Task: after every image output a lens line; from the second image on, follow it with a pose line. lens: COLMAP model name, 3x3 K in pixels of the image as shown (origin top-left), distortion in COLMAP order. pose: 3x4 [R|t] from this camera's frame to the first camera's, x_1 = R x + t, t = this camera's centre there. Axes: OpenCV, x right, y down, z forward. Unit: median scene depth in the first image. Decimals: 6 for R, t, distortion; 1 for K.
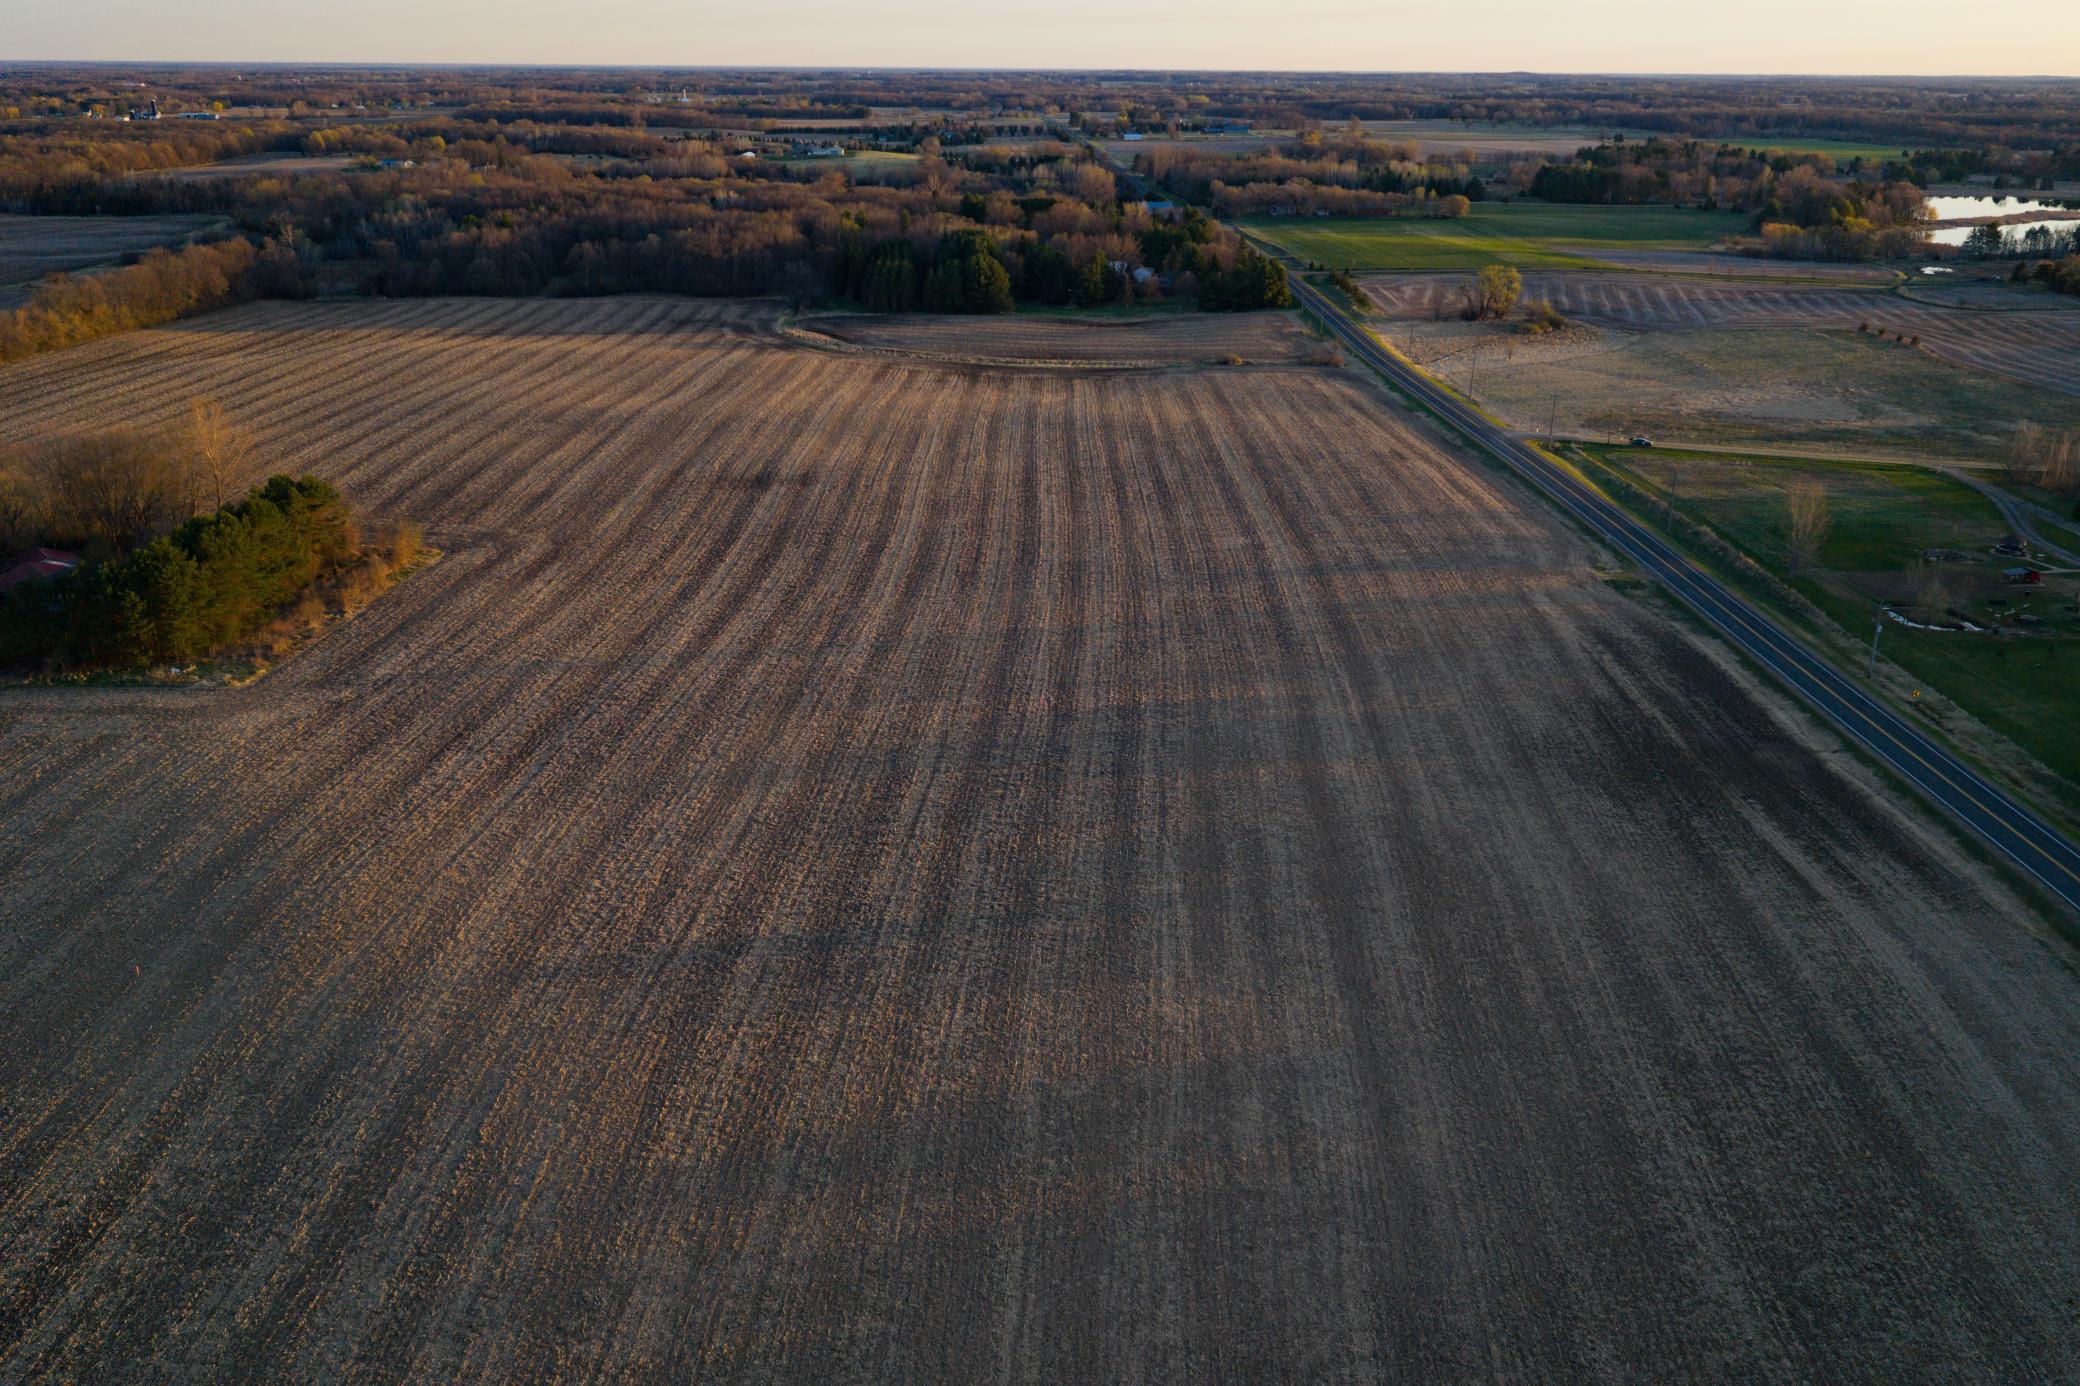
lens RADIAL K [[1722.3, 0, 1042.6], [0, 1722.3, 688.3], [0, 0, 1]] dist [0.013951, -0.024265]
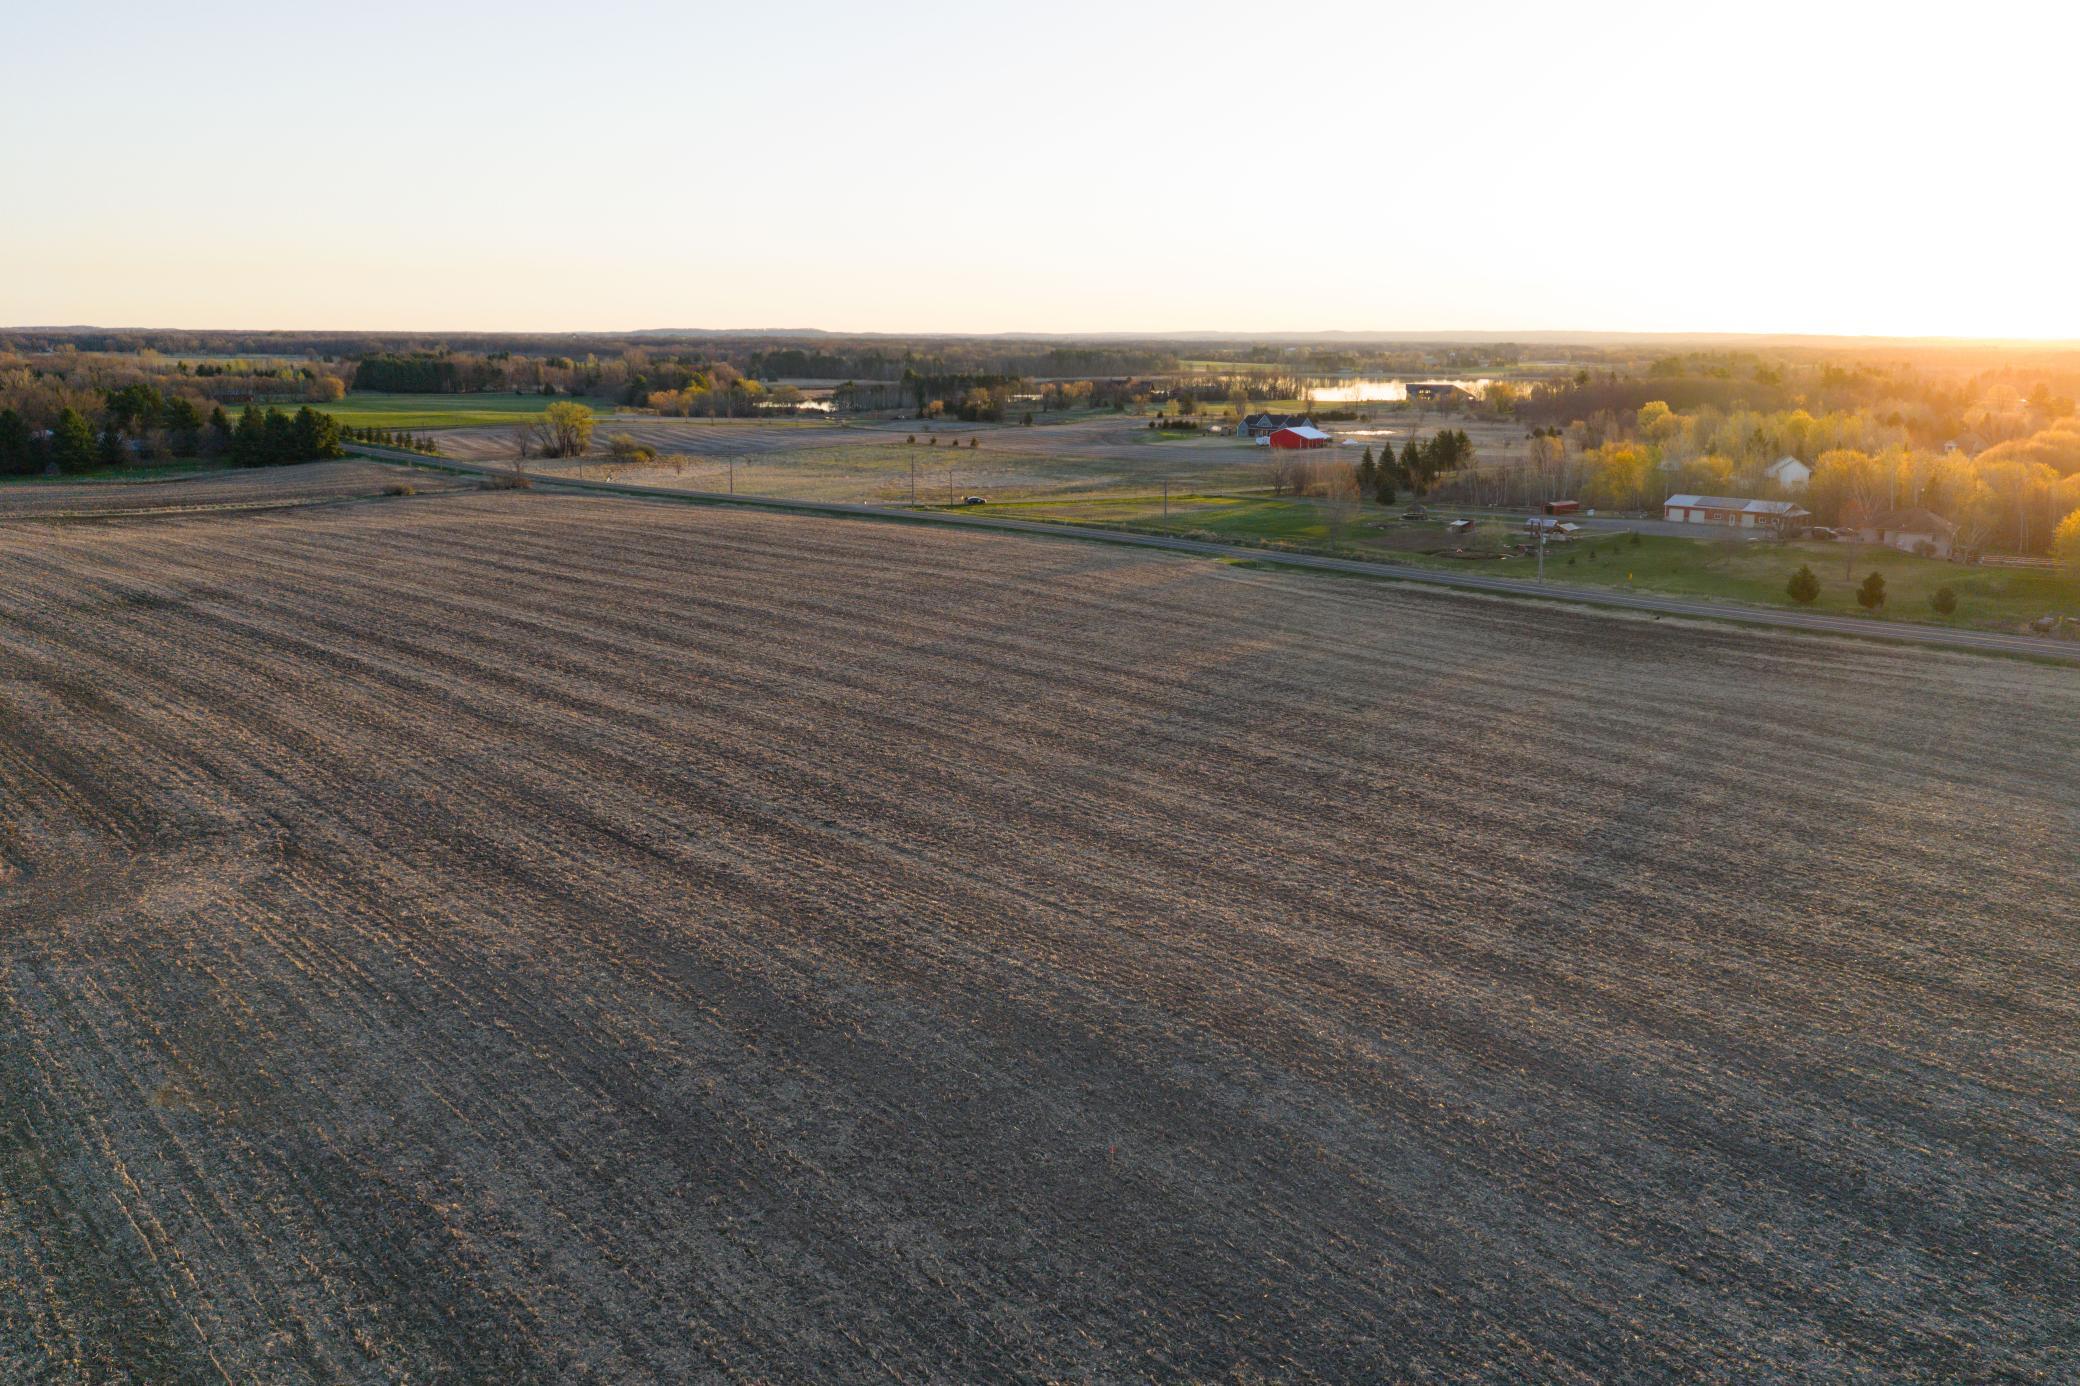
lens RADIAL K [[1722.3, 0, 1047.9], [0, 1722.3, 692.3], [0, 0, 1]] dist [0.013951, -0.024265]
pose [[0.711606, -0.141763, 0.688128, -0.442065], [0.236678, 0.970554, -0.044808, 0.030125], [-0.661513, 0.194750, 0.724205, 0.335509]]
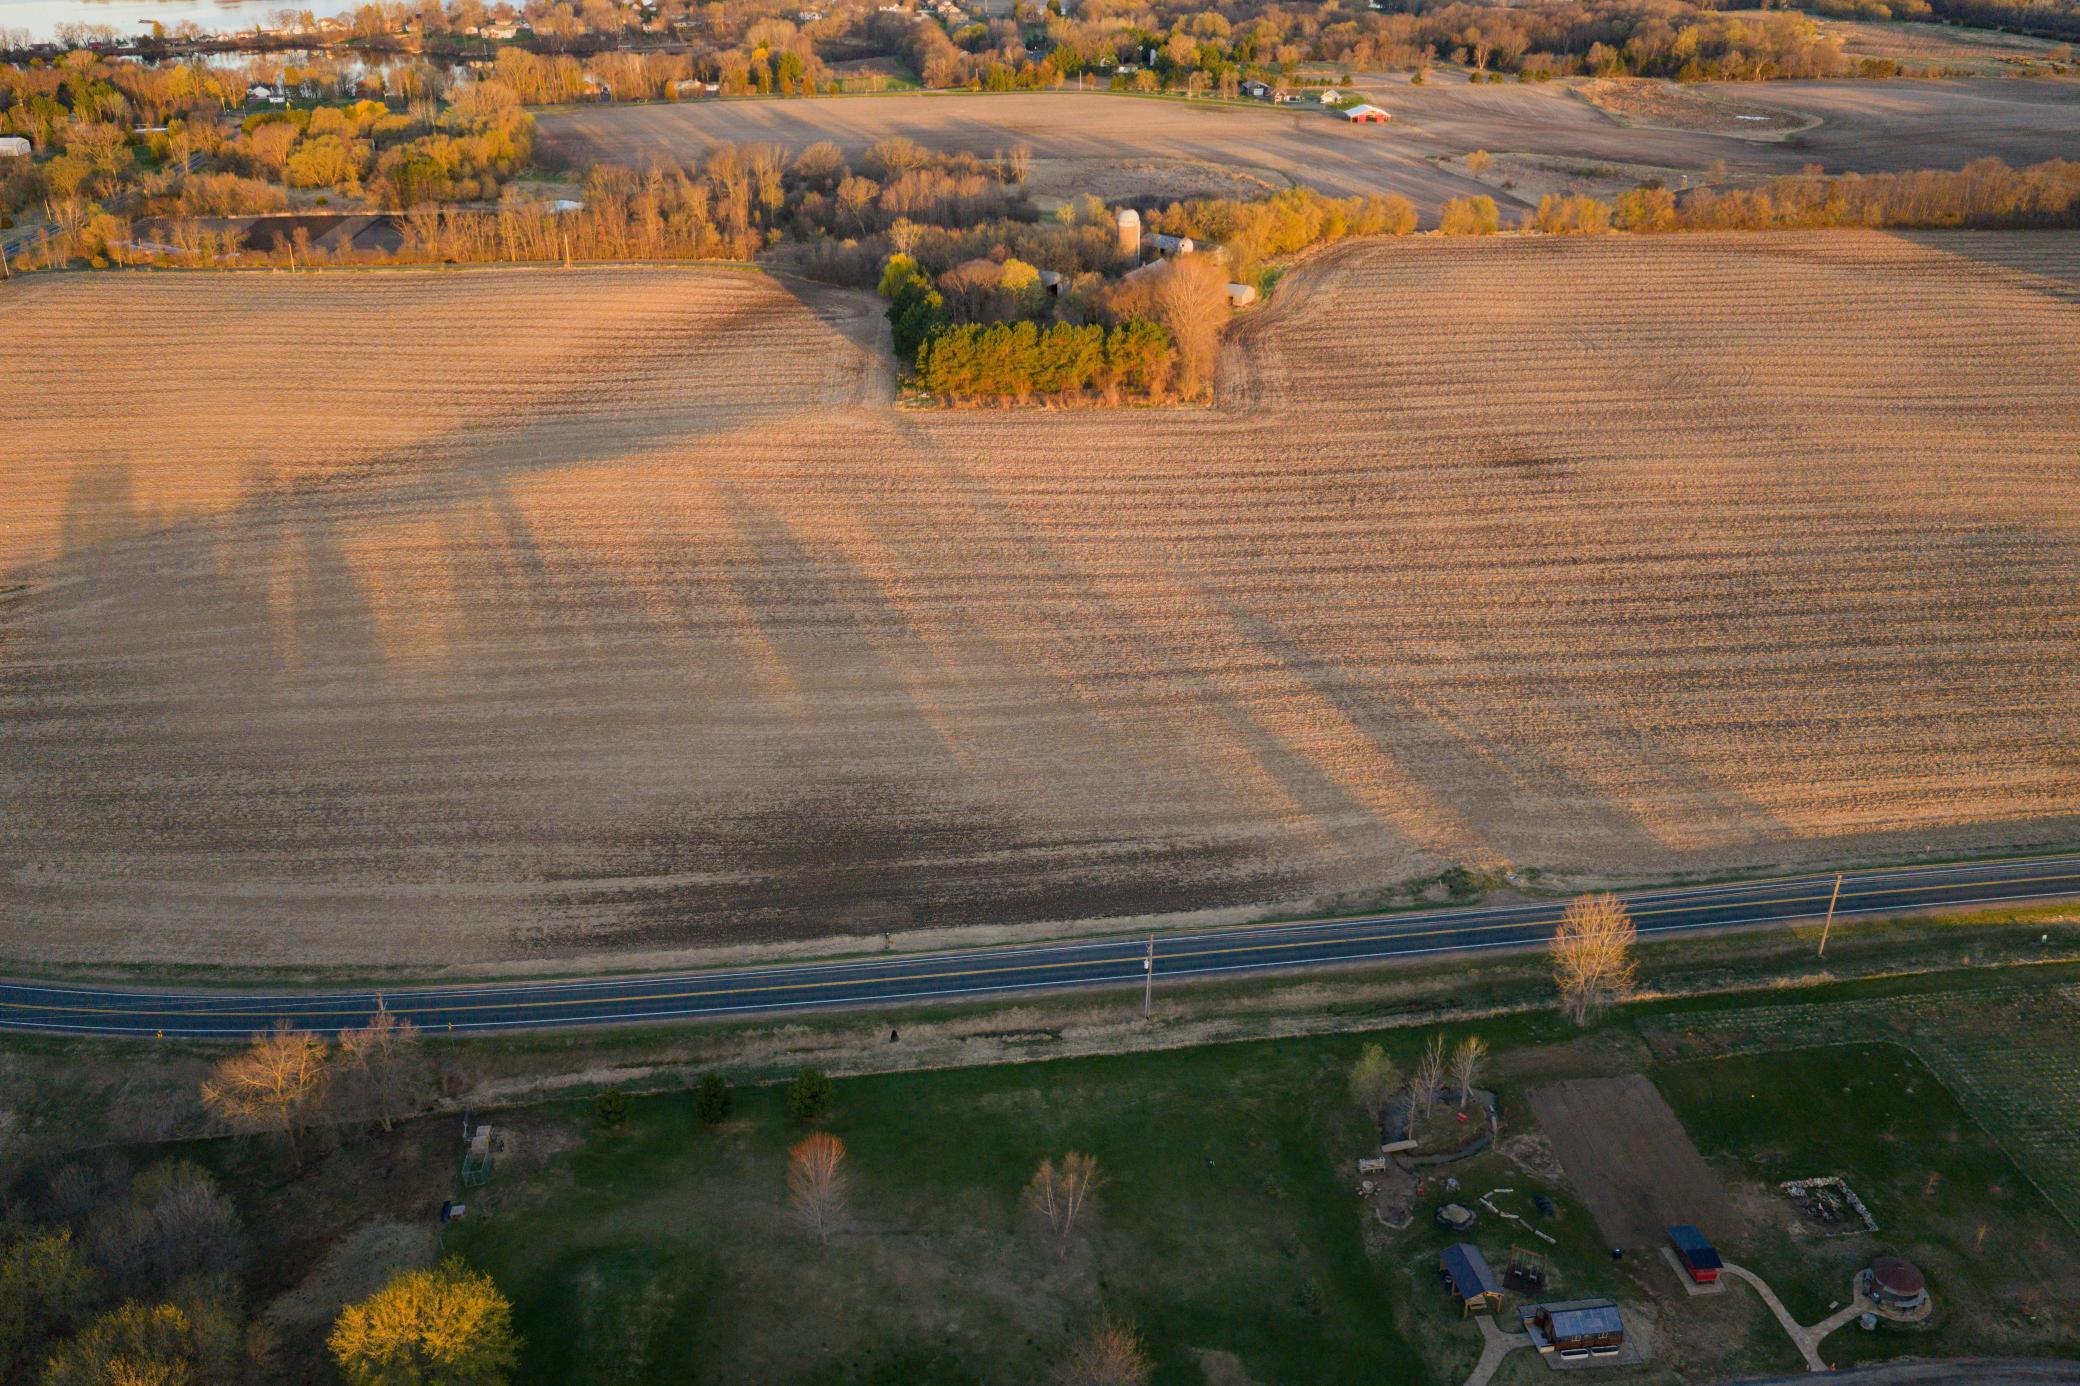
lens RADIAL K [[1722.3, 0, 1038.0], [0, 1722.3, 685.9], [0, 0, 1]] dist [0.013951, -0.024265]
pose [[0.104030, 0.424477, -0.899443, 0.925277], [-0.331302, 0.867490, 0.371079, -0.340464], [0.937772, 0.259384, 0.230875, 0.614405]]
